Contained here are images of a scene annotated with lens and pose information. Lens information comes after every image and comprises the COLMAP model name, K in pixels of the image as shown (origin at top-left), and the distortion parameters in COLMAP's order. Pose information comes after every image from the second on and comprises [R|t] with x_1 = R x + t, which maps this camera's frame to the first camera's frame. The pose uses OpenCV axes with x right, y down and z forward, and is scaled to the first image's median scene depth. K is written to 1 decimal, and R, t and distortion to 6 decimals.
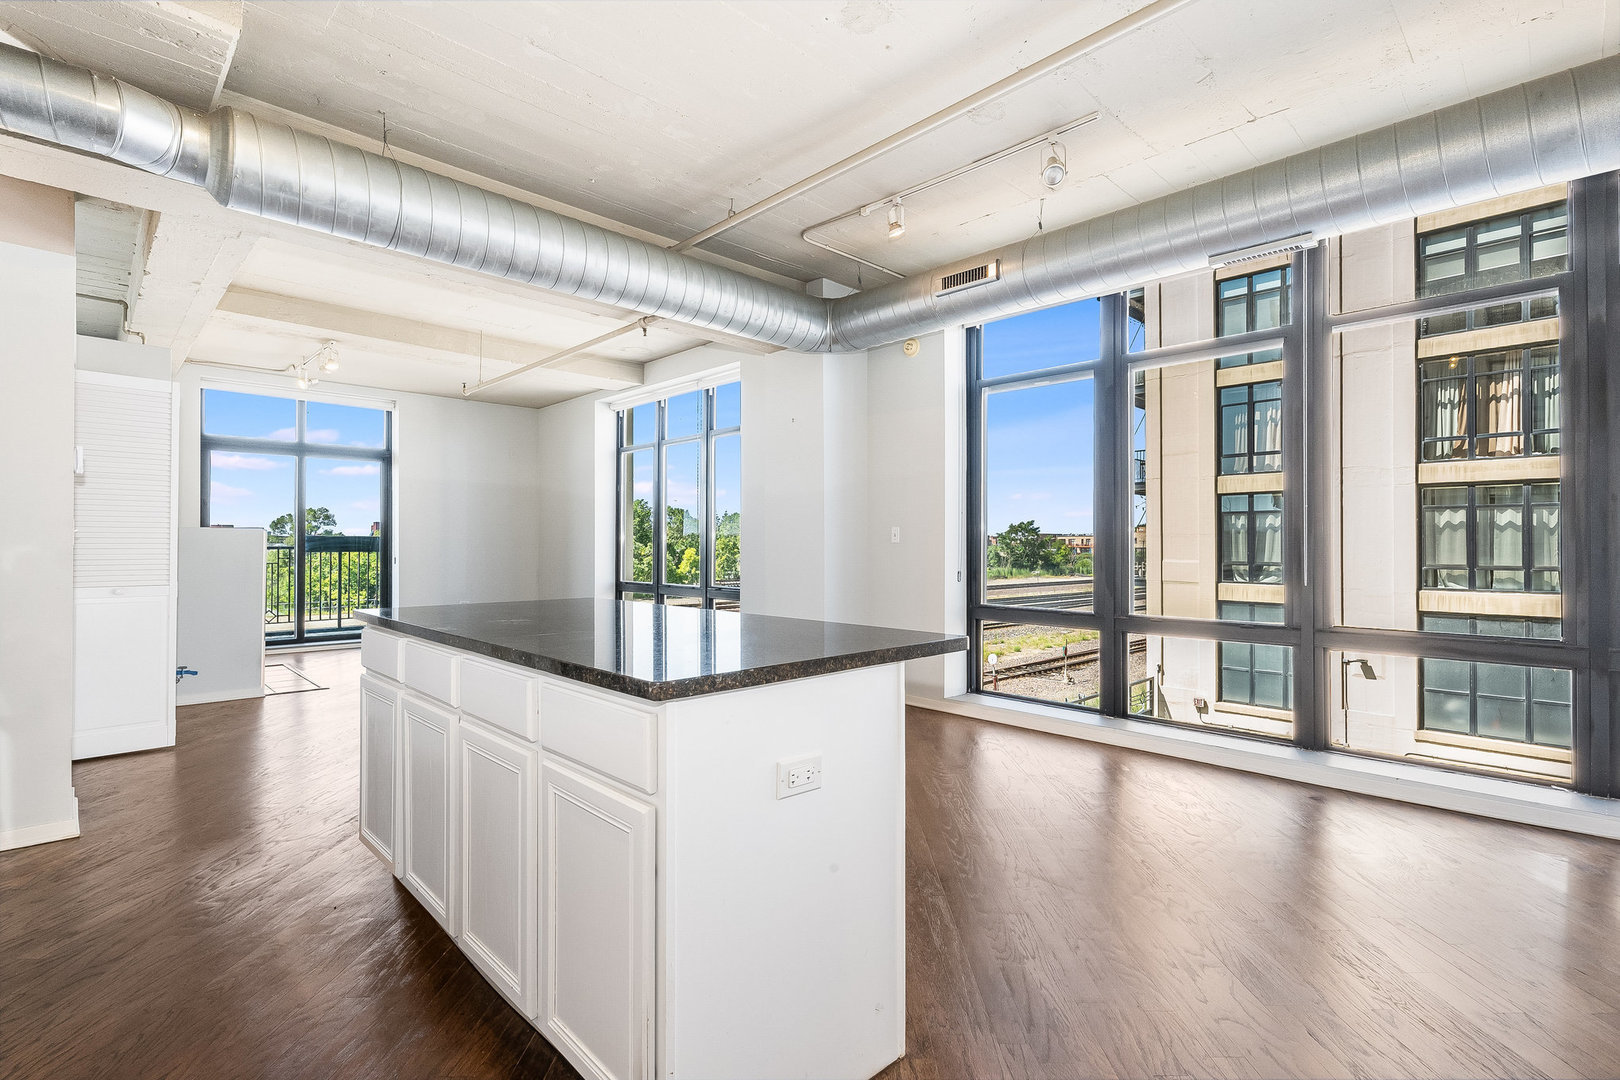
lens RADIAL K [[756.8, 0, 816.8], [0, 756.8, 542.2], [0, 0, 1]] dist [0.002378, 0.002018]
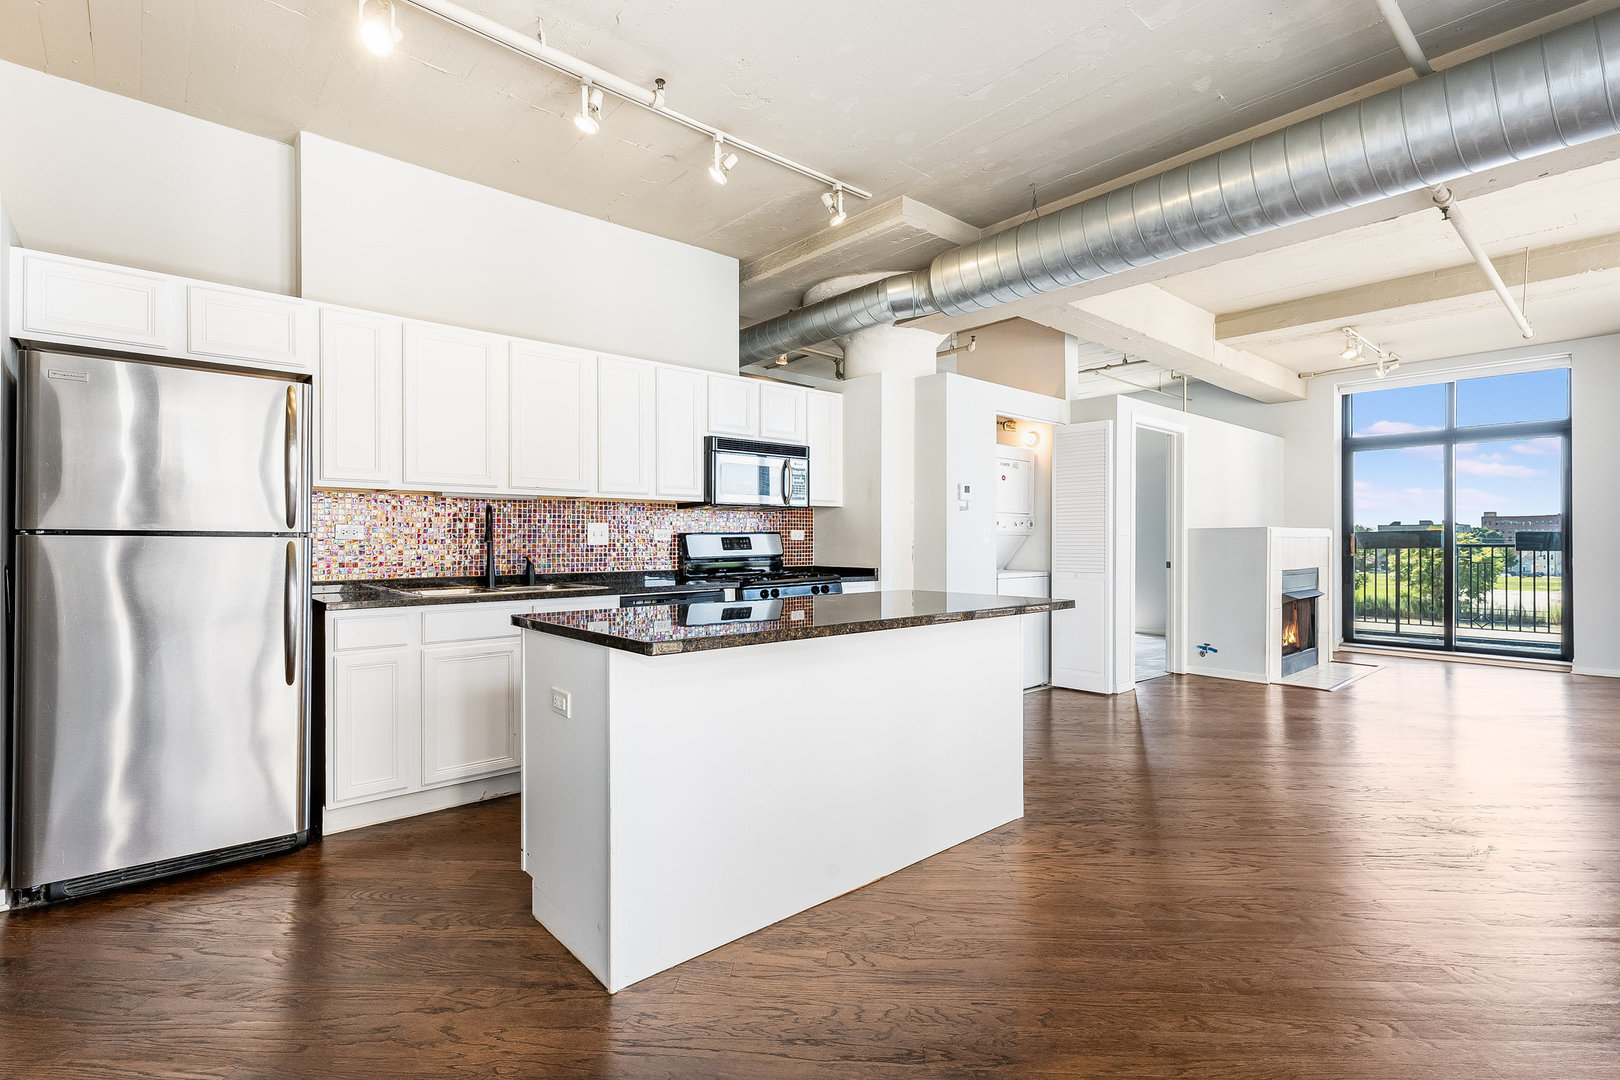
lens RADIAL K [[756.8, 0, 810.3], [0, 756.8, 540.2], [0, 0, 1]] dist [0.002378, 0.002018]
pose [[-0.044539, -0.005288, -0.998994, 0.253974], [0.006147, 0.999966, -0.005567, 0.001641], [0.998989, -0.006389, -0.044505, 0.275053]]
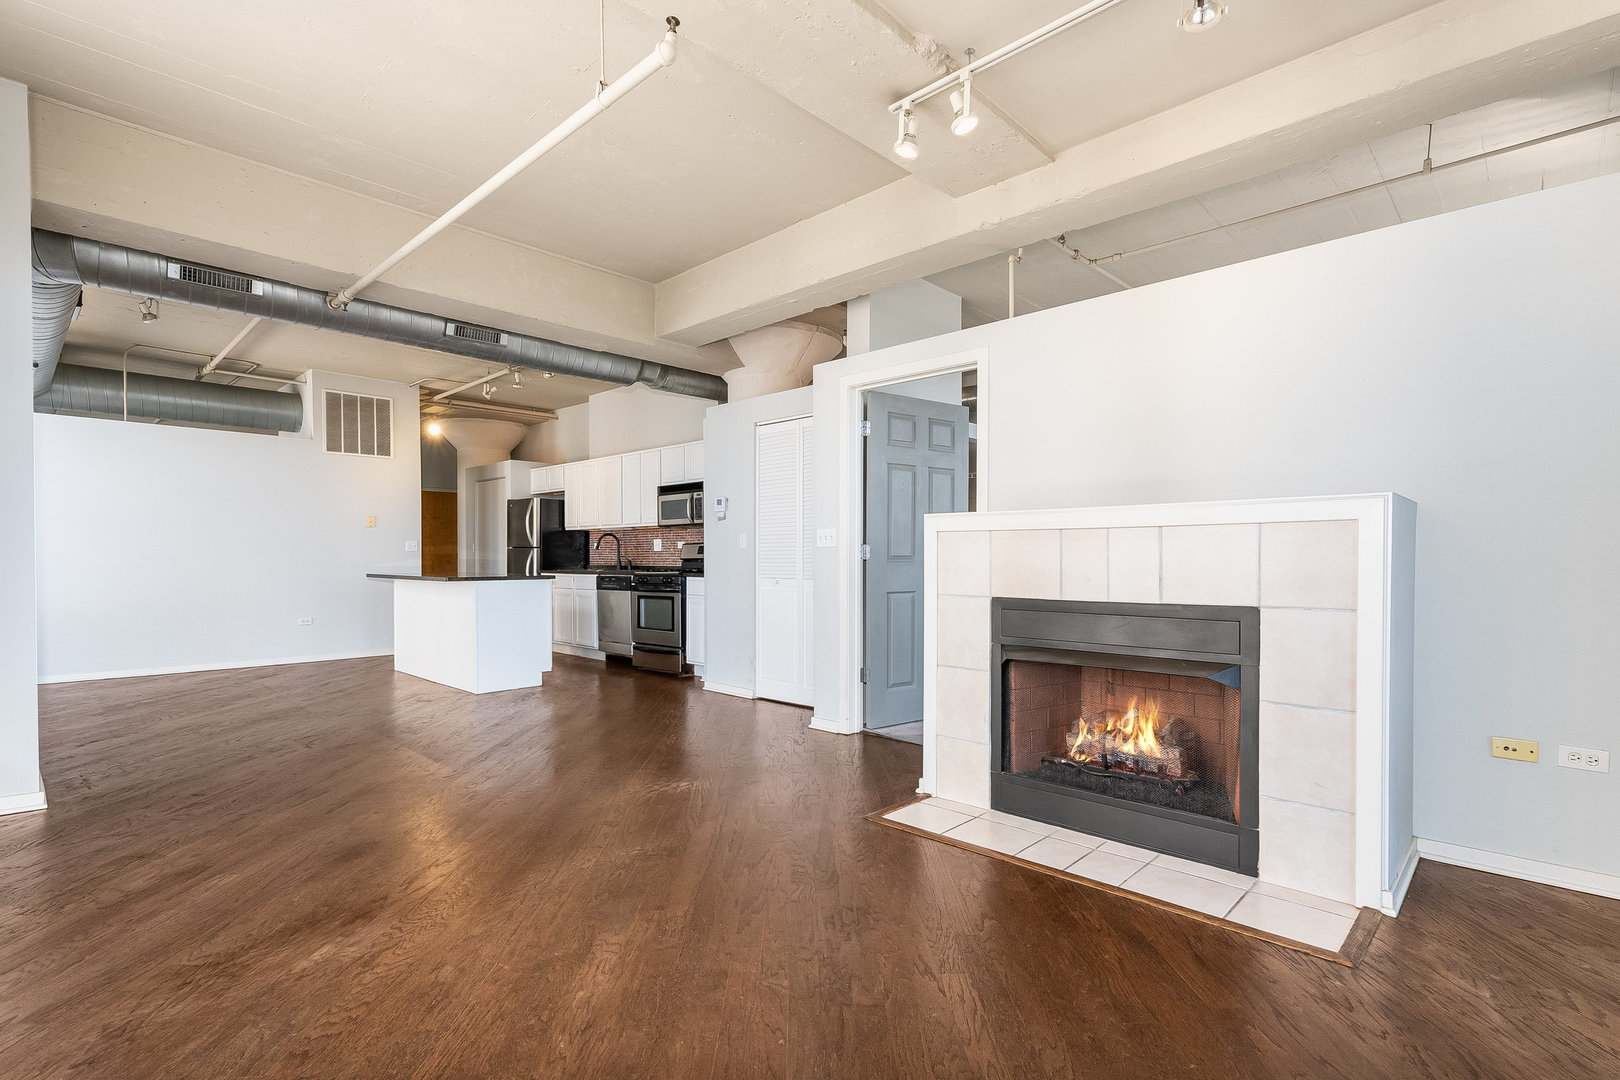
lens RADIAL K [[756.8, 0, 817.1], [0, 756.8, 565.7], [0, 0, 1]] dist [0.002378, 0.002018]
pose [[-0.998971, -0.000381, -0.045343, -0.422795], [-0.000754, 0.999966, 0.008204, 0.011793], [0.045338, 0.008230, -0.998938, 1.093366]]
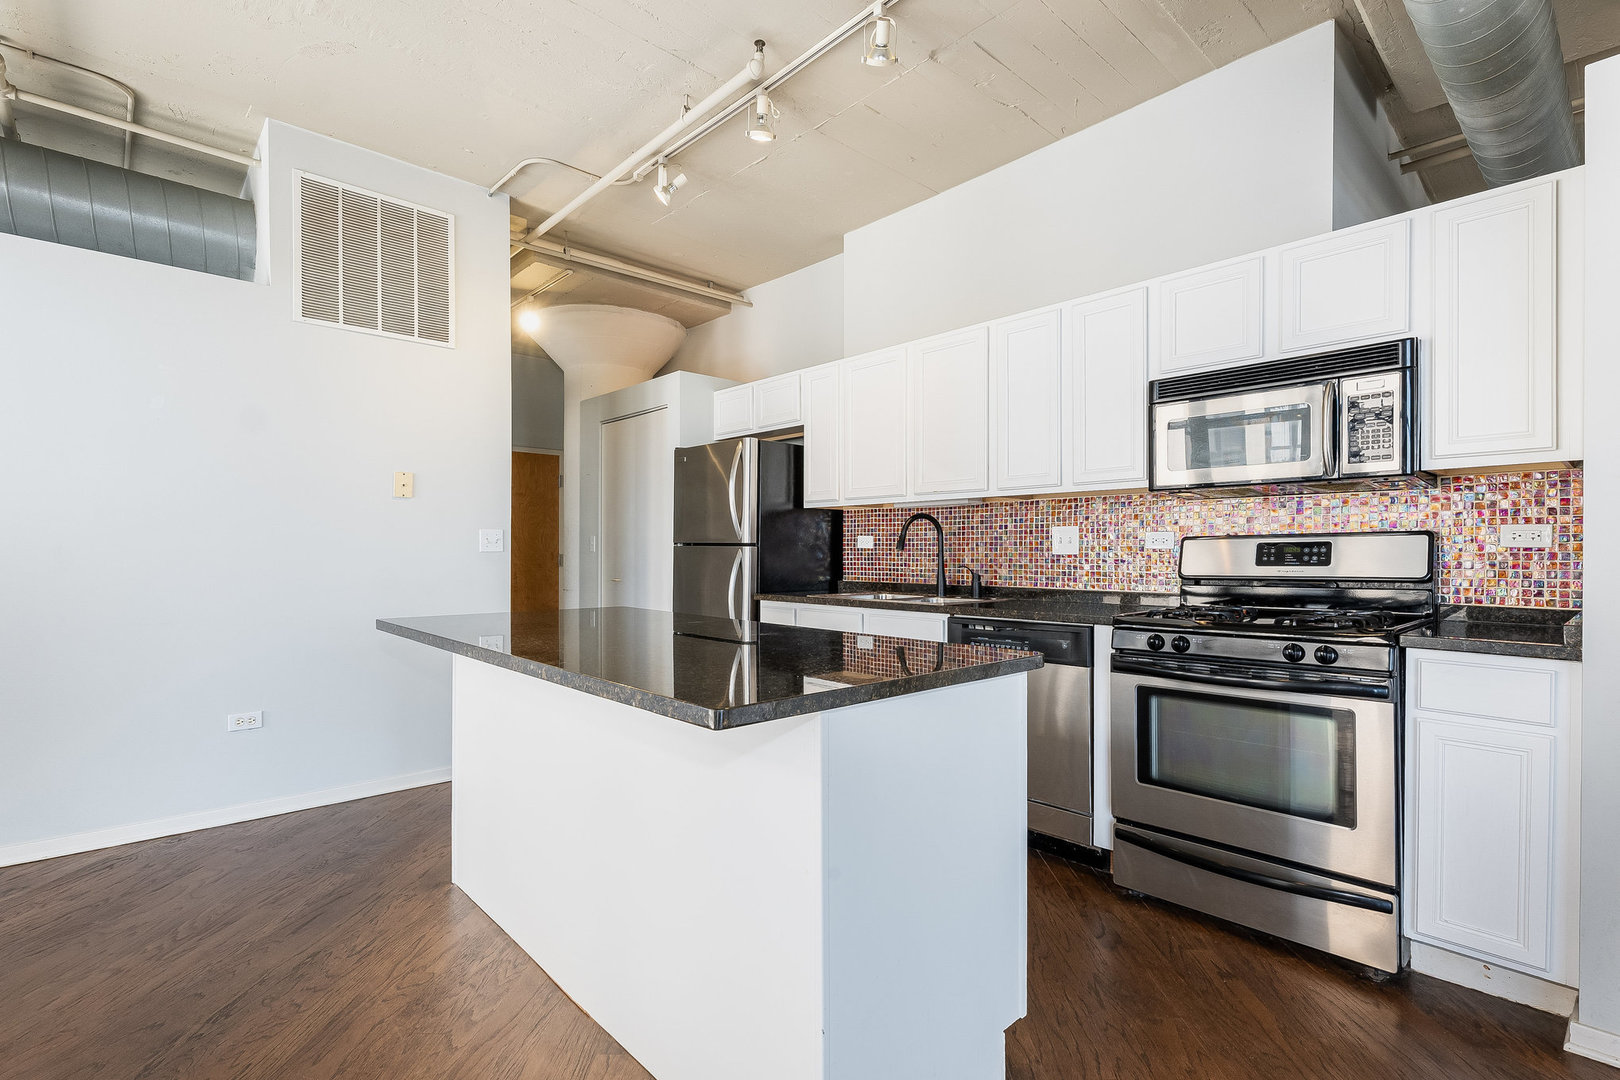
lens RADIAL K [[756.8, 0, 817.9], [0, 756.8, 554.0], [0, 0, 1]] dist [0.002378, 0.002018]
pose [[-0.999859, -0.002088, 0.016675, -0.133853], [-0.002051, 0.999995, 0.002235, 0.000222], [-0.016679, 0.002200, -0.999858, 0.516475]]
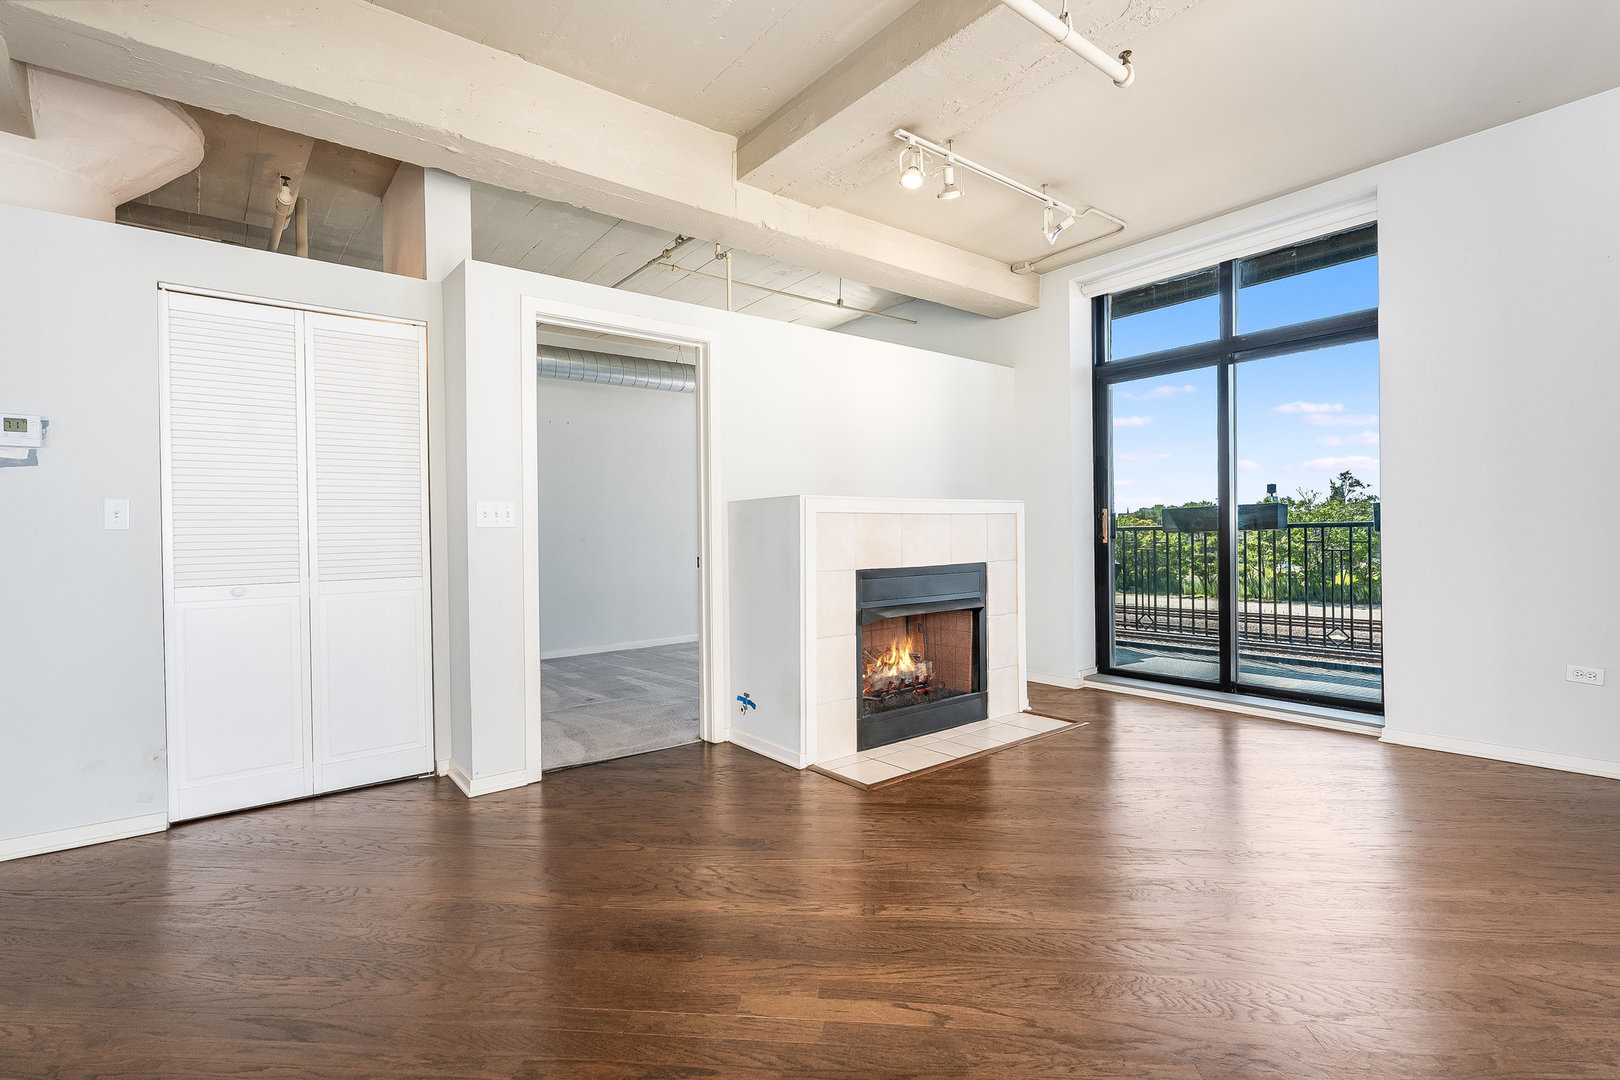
lens RADIAL K [[756.8, 0, 813.2], [0, 756.8, 544.0], [0, 0, 1]] dist [0.002378, 0.002018]
pose [[-0.098527, 0.010251, -0.995082, -0.081252], [0.019375, 0.999777, 0.008381, 0.011083], [0.994946, -0.018454, -0.098703, 0.734331]]
